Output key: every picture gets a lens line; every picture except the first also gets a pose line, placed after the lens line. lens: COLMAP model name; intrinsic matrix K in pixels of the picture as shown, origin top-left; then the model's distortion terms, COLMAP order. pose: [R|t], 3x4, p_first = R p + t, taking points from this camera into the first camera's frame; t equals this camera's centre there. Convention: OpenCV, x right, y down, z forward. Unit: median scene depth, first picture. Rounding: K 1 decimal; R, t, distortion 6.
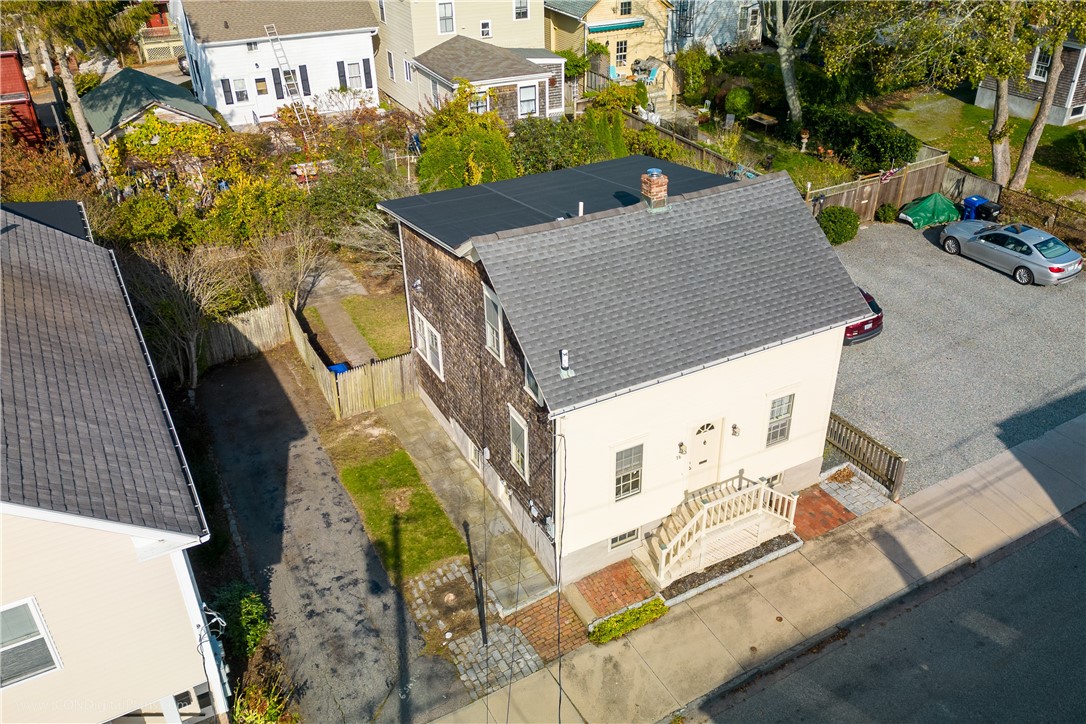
lens RADIAL K [[893.5, 0, 548.7], [0, 893.5, 367.3], [0, 0, 1]] dist [0.043282, -0.006825]
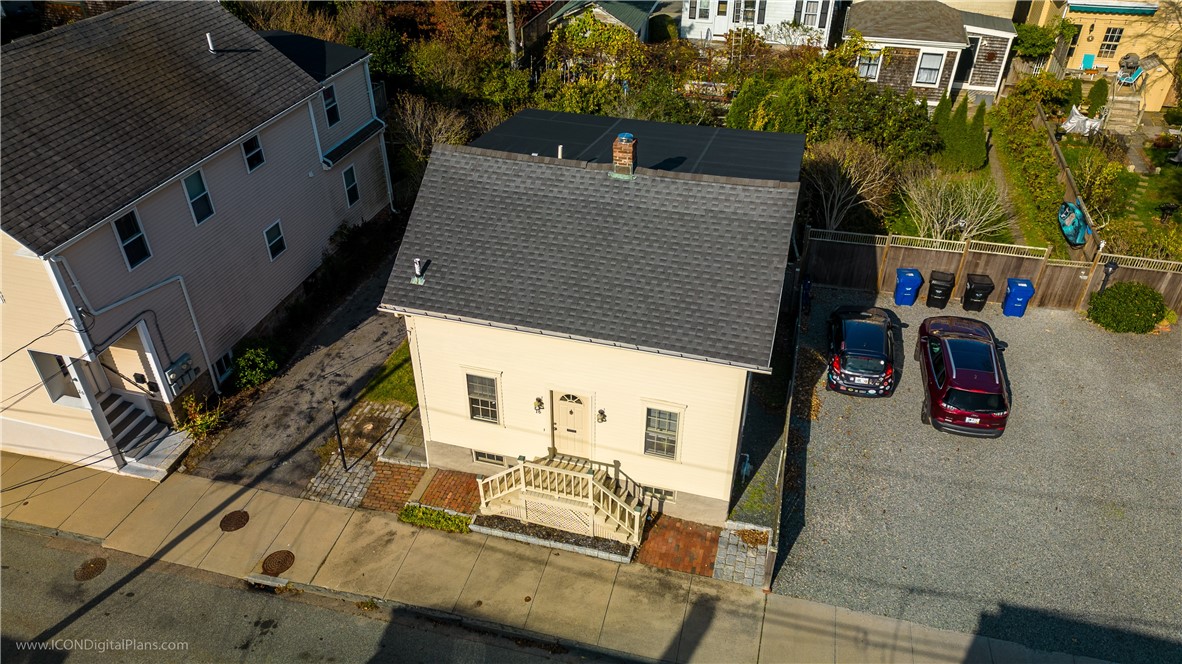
lens RADIAL K [[802.3, 0, 588.2], [0, 802.3, 327.2], [0, 0, 1]] dist [0.044532, -0.024392]
pose [[0.710242, 0.403453, -0.576873, 0.658217], [-0.364041, 0.911890, 0.189553, -0.176507], [0.602520, 0.075376, 0.794536, 0.294186]]
